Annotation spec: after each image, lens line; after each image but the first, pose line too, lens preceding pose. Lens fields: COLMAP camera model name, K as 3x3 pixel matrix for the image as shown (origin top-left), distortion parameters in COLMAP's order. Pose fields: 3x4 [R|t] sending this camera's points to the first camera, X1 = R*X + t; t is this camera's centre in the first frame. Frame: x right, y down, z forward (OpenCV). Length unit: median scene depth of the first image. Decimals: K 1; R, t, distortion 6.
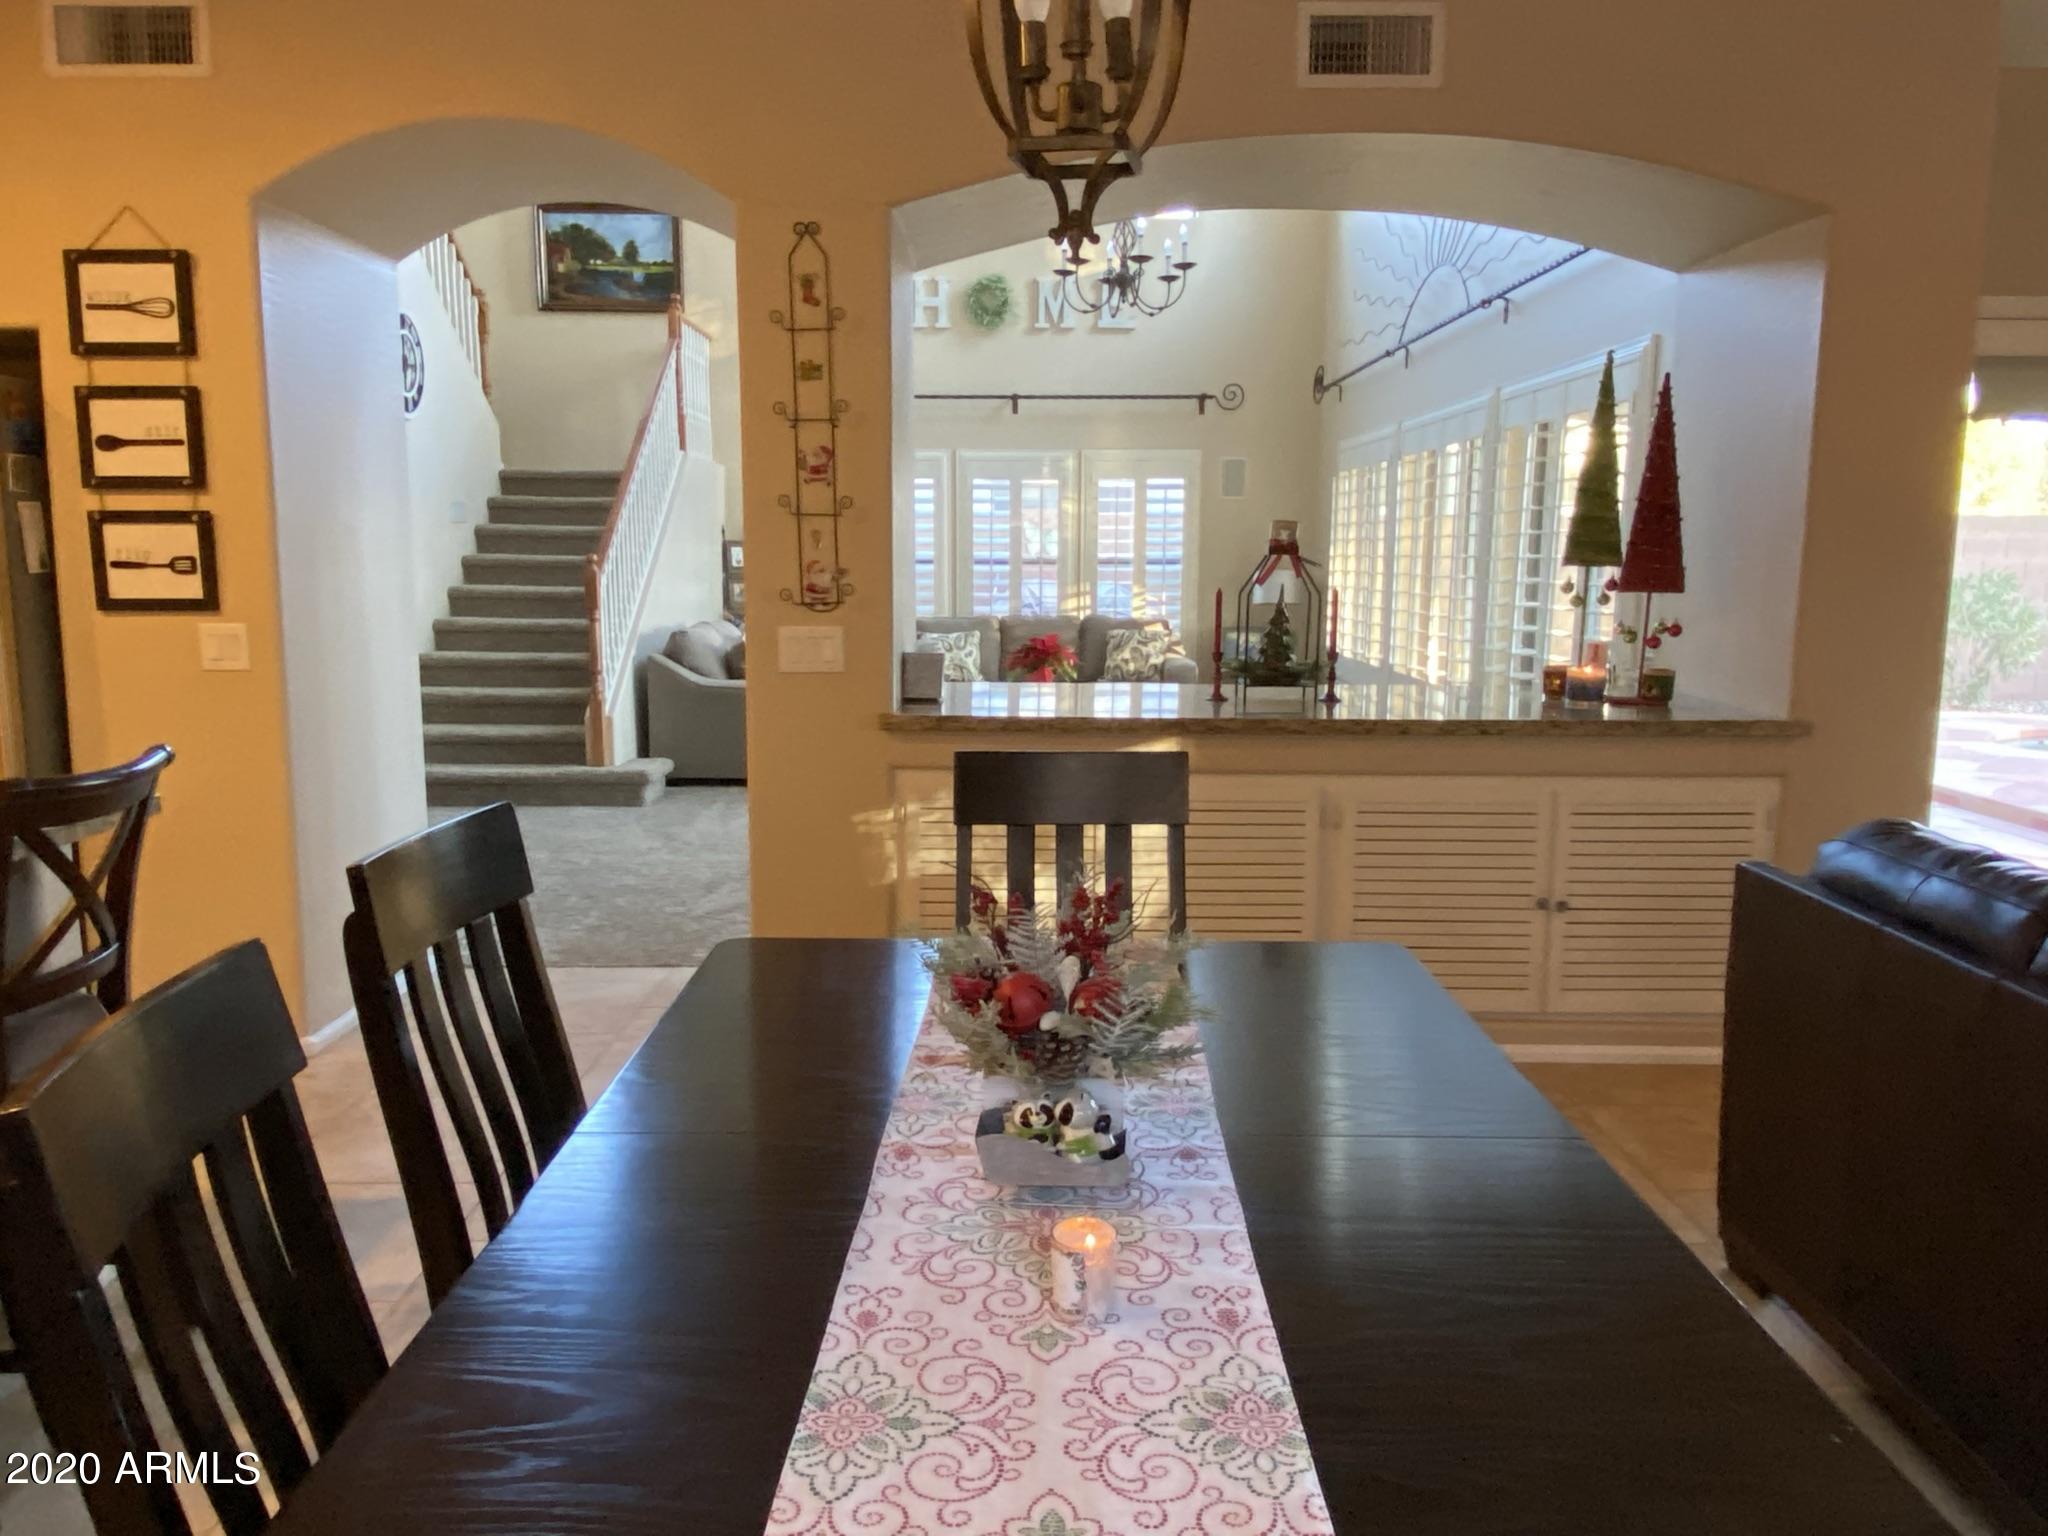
lens RADIAL K [[1453.0, 0, 1021.7], [0, 1453.0, 775.2], [0, 0, 1]] dist [0.094577, -0.147856]
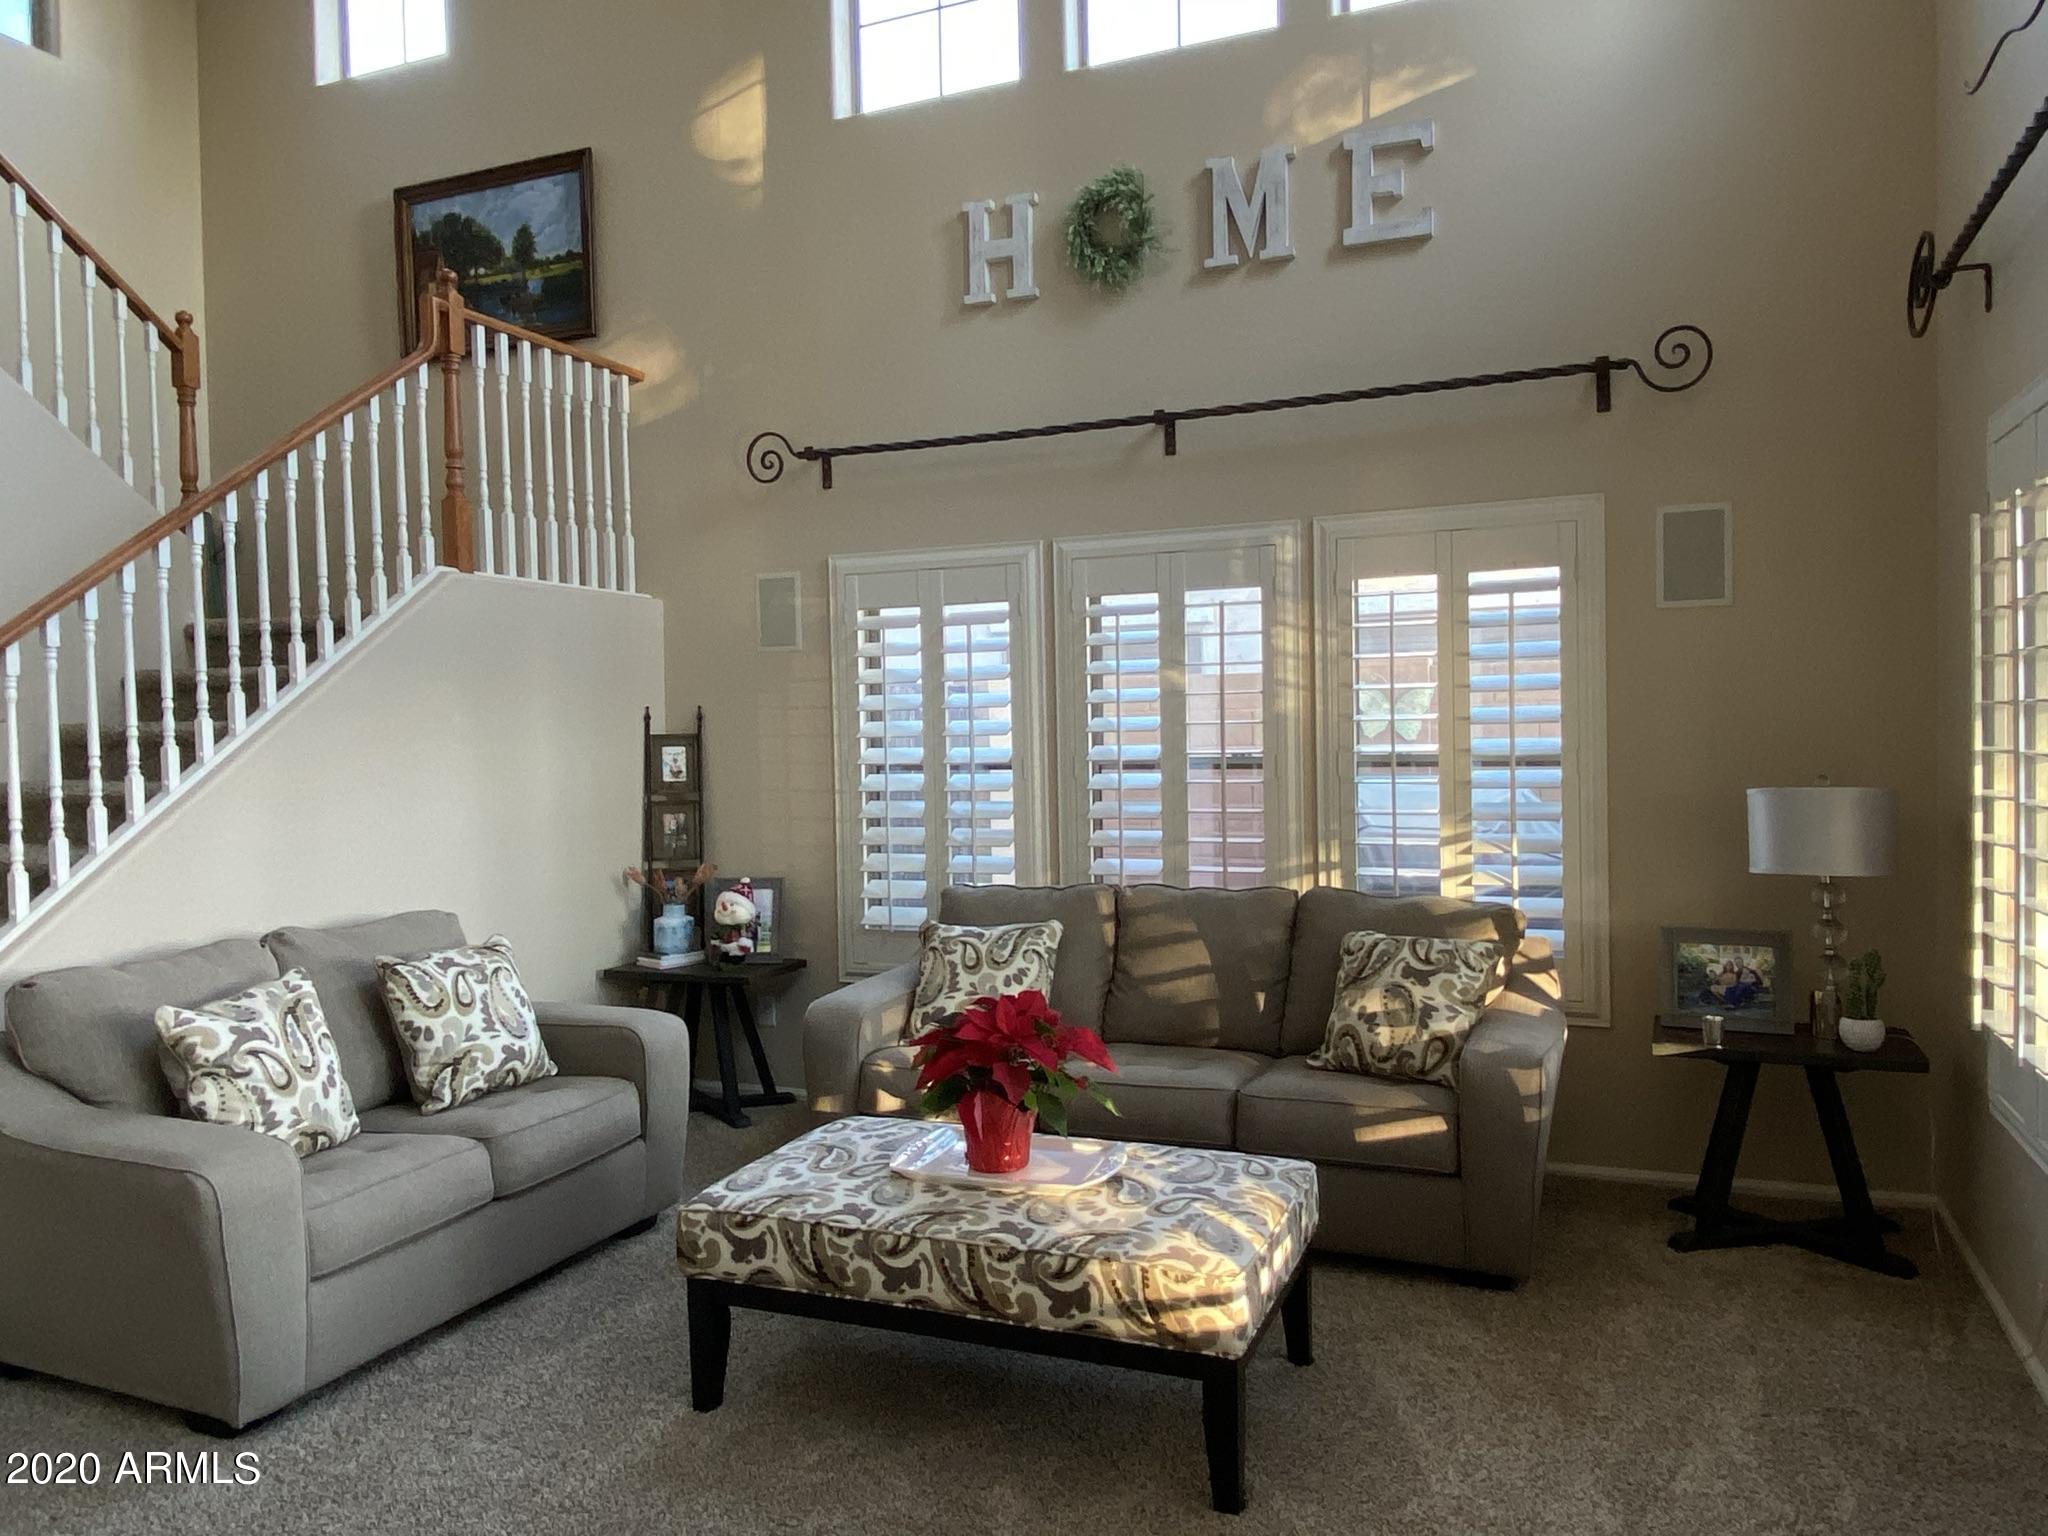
lens RADIAL K [[1426.9, 0, 1017.8], [0, 1426.9, 761.5], [0, 0, 1]] dist [0.104078, -0.136376]
pose [[0.918173, -0.013031, -0.395965, 0.133828], [-0.036411, 0.992454, -0.117091, -0.095123], [0.394503, 0.121927, 0.910769, 0.580297]]
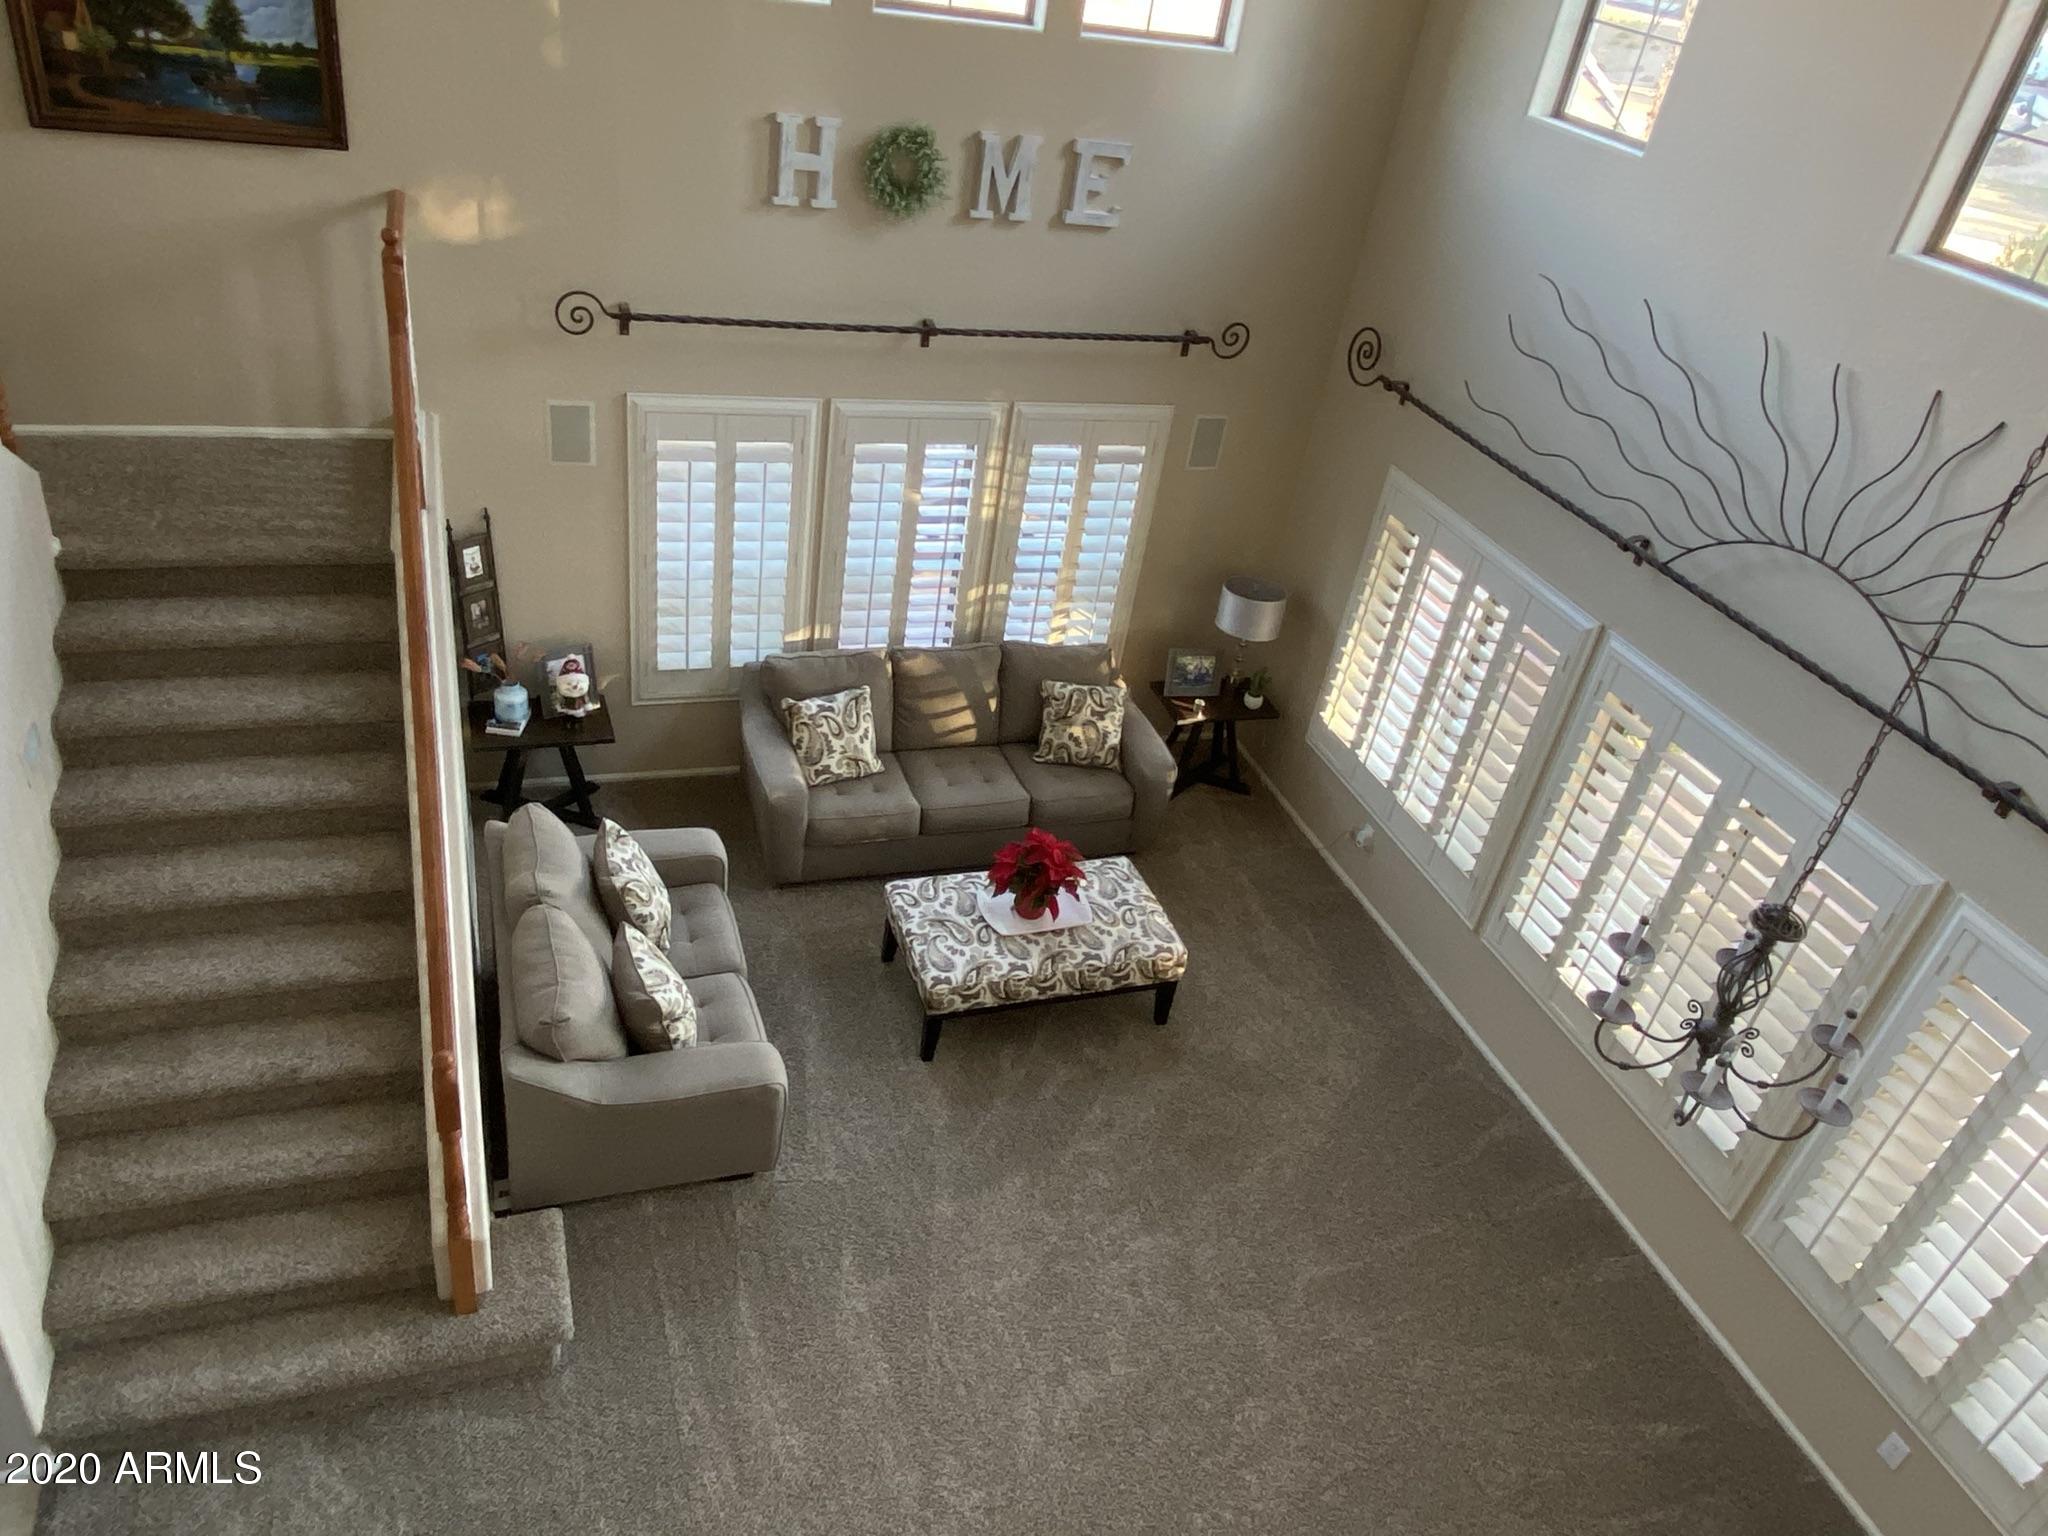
lens RADIAL K [[1426.9, 0, 1017.8], [0, 1426.9, 761.5], [0, 0, 1]] dist [0.104078, -0.136376]
pose [[0.937587, -0.067508, 0.341136, -0.196769], [-0.088181, 0.902760, 0.421008, -0.357901], [-0.336386, -0.424813, 0.840463, 0.382429]]
